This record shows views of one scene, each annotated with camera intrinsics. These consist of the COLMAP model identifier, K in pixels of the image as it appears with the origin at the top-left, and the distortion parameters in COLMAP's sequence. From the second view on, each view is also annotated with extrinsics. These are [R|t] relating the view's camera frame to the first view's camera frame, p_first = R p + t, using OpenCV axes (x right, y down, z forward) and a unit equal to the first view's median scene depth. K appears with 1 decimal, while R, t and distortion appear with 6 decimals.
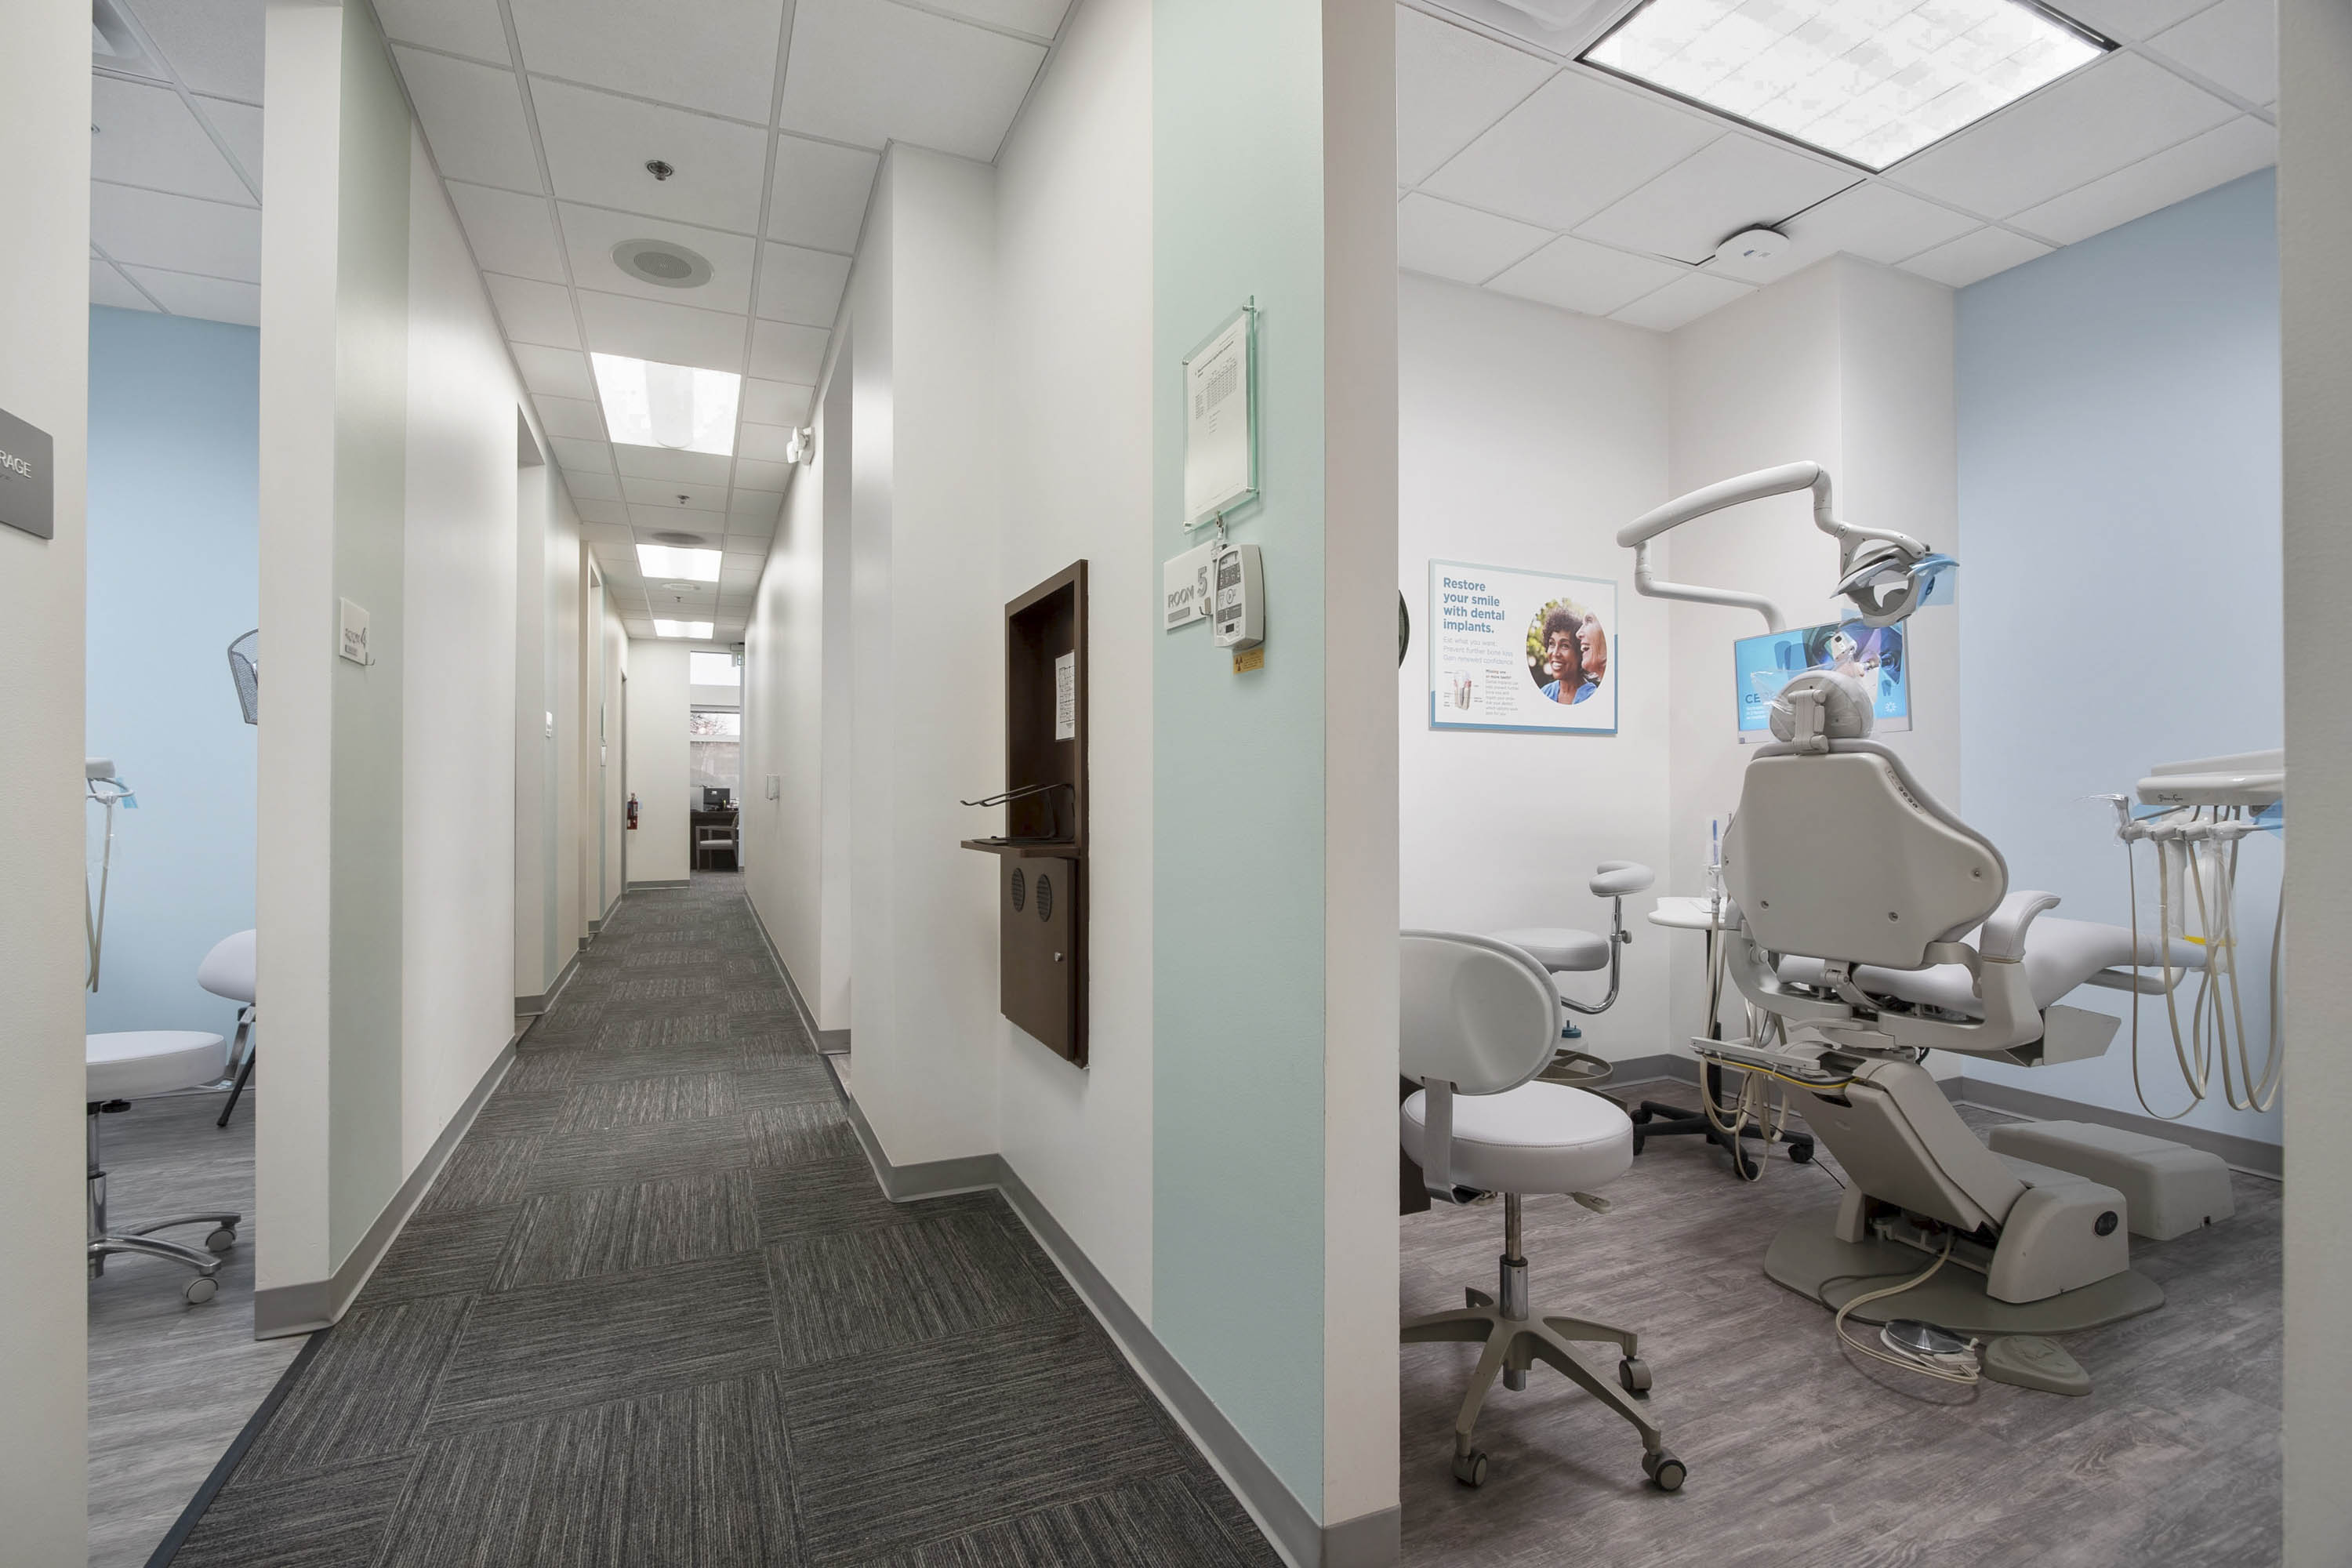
lens RADIAL K [[1042.7, 0, 1157.1], [0, 1042.7, 792.3], [0, 0, 1]] dist [-0.017592, 0.002985]
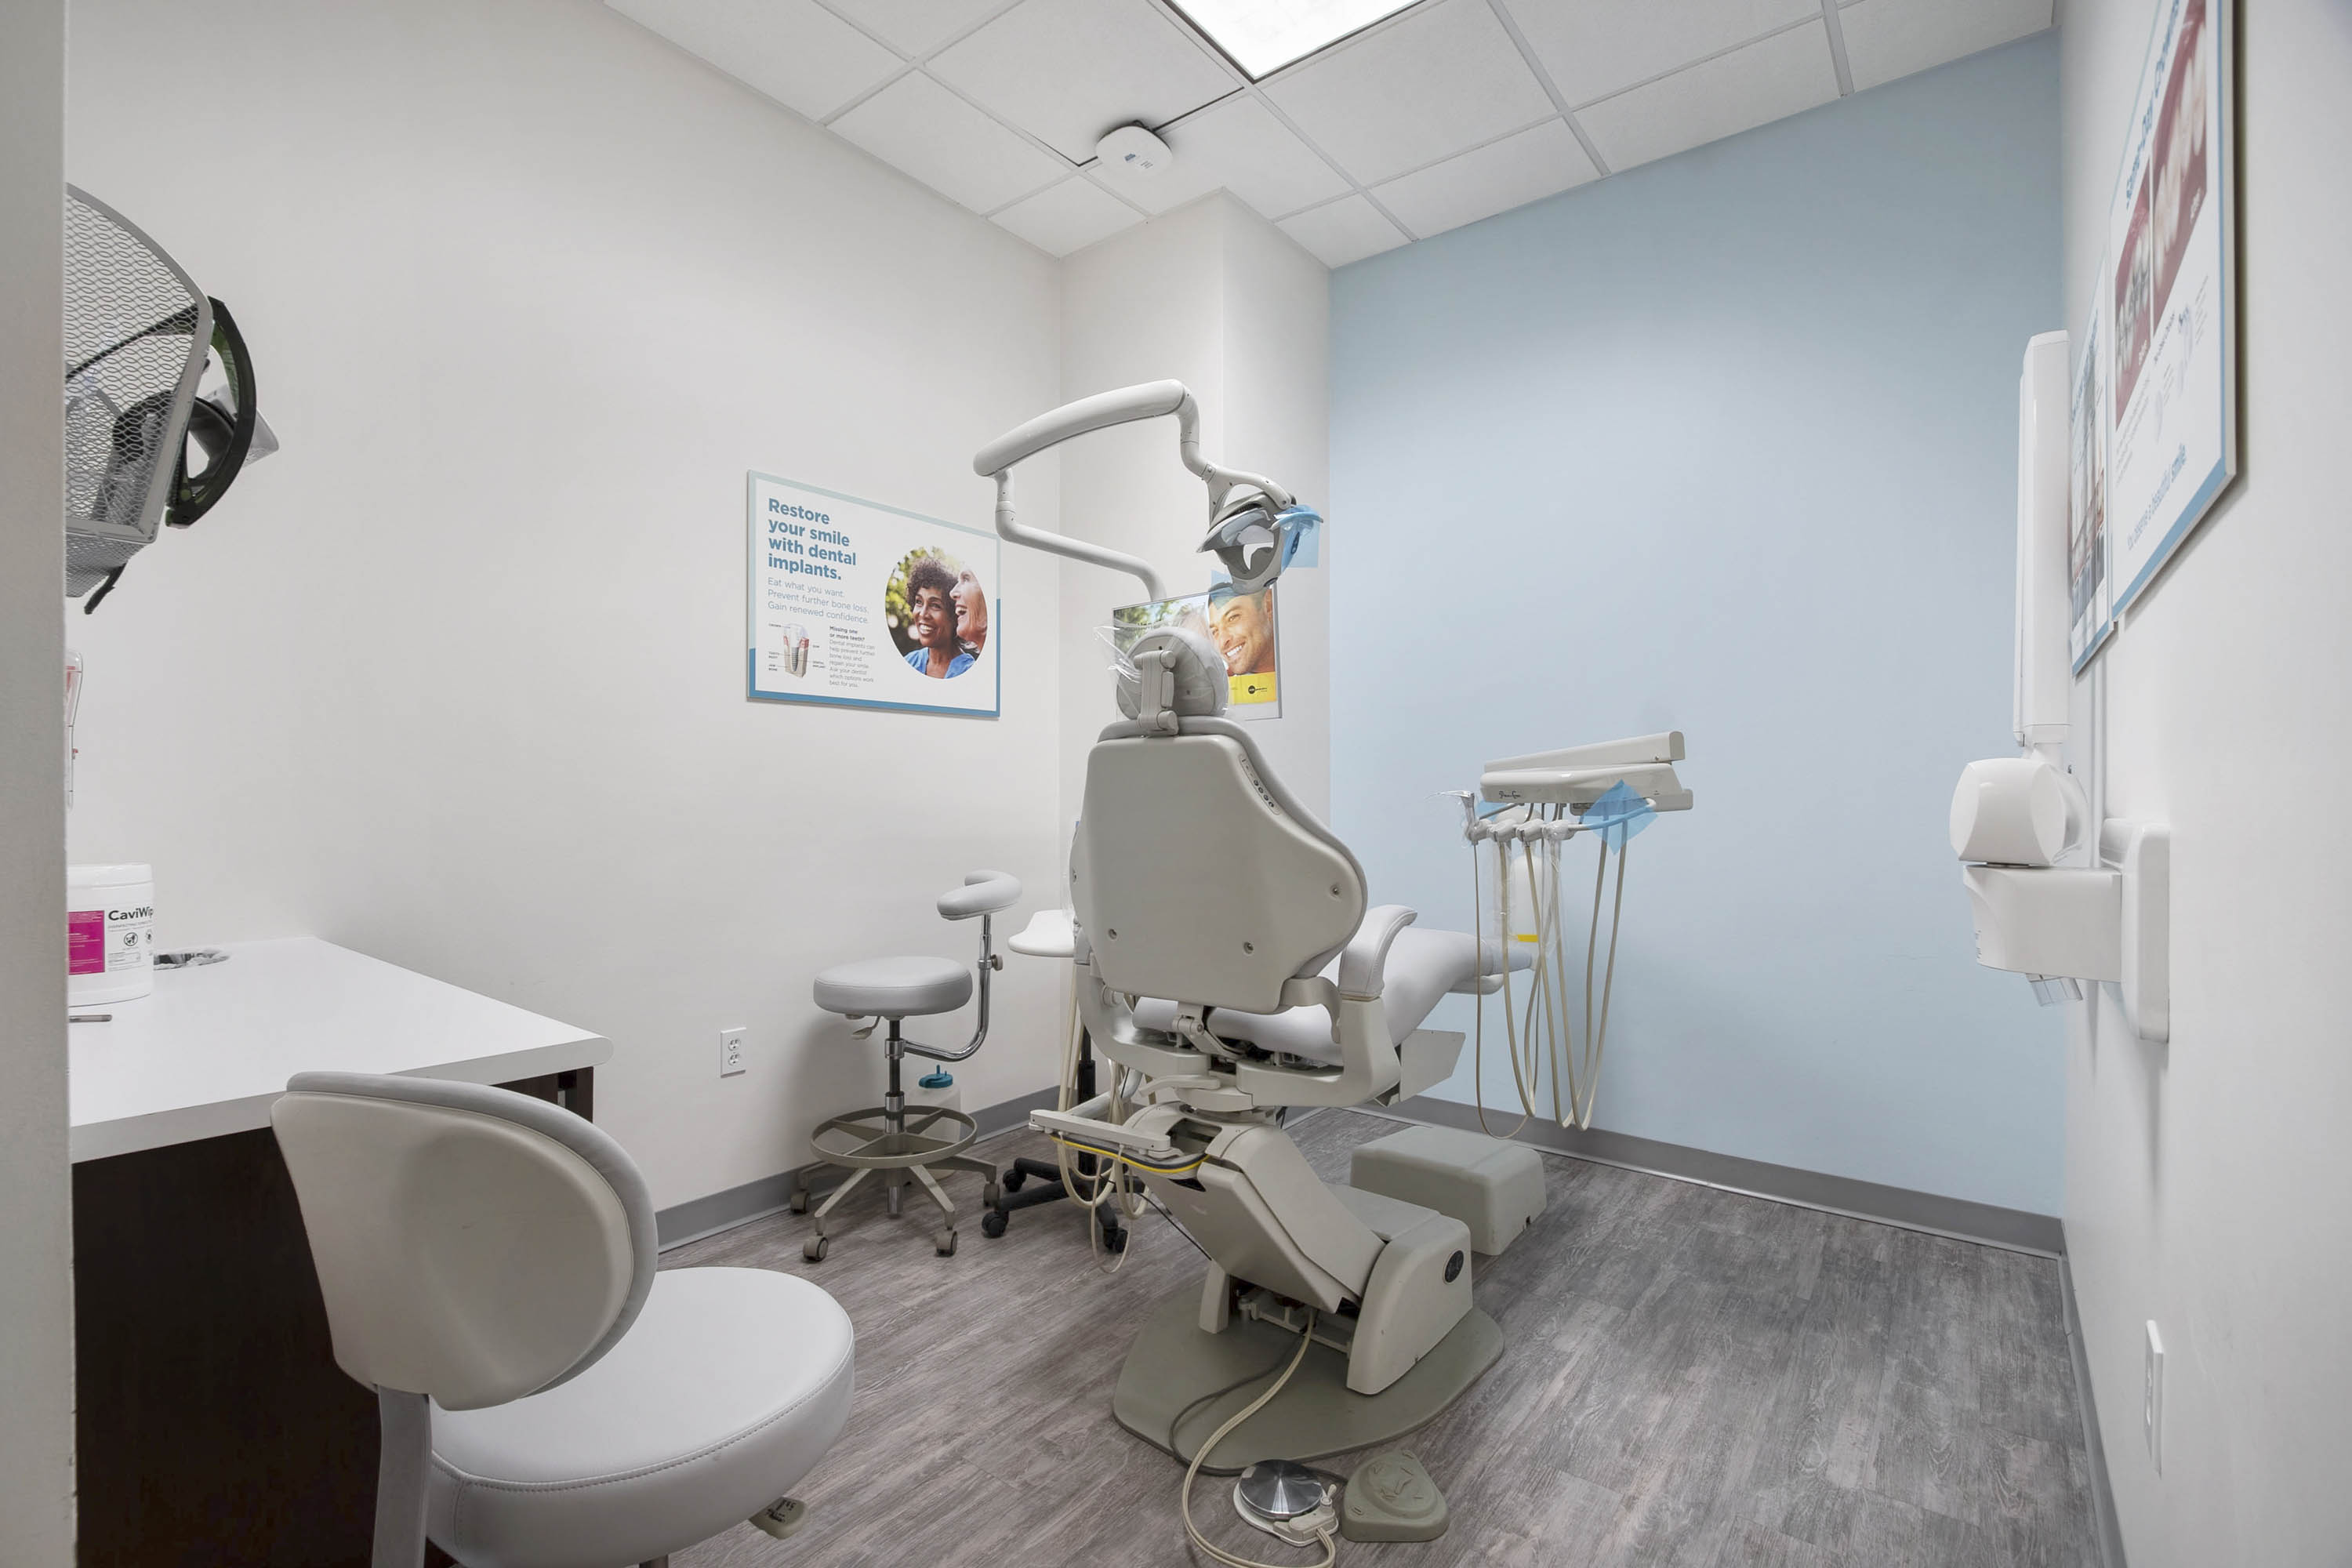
lens RADIAL K [[1042.7, 0, 1170.1], [0, 1042.7, 778.2], [0, 0, 1]] dist [-0.017592, 0.002985]
pose [[0.877913, 0.009586, 0.478723, 0.247297], [-0.005570, 0.999936, -0.009809, 0.001309], [-0.478787, 0.005945, 0.877911, 0.296043]]
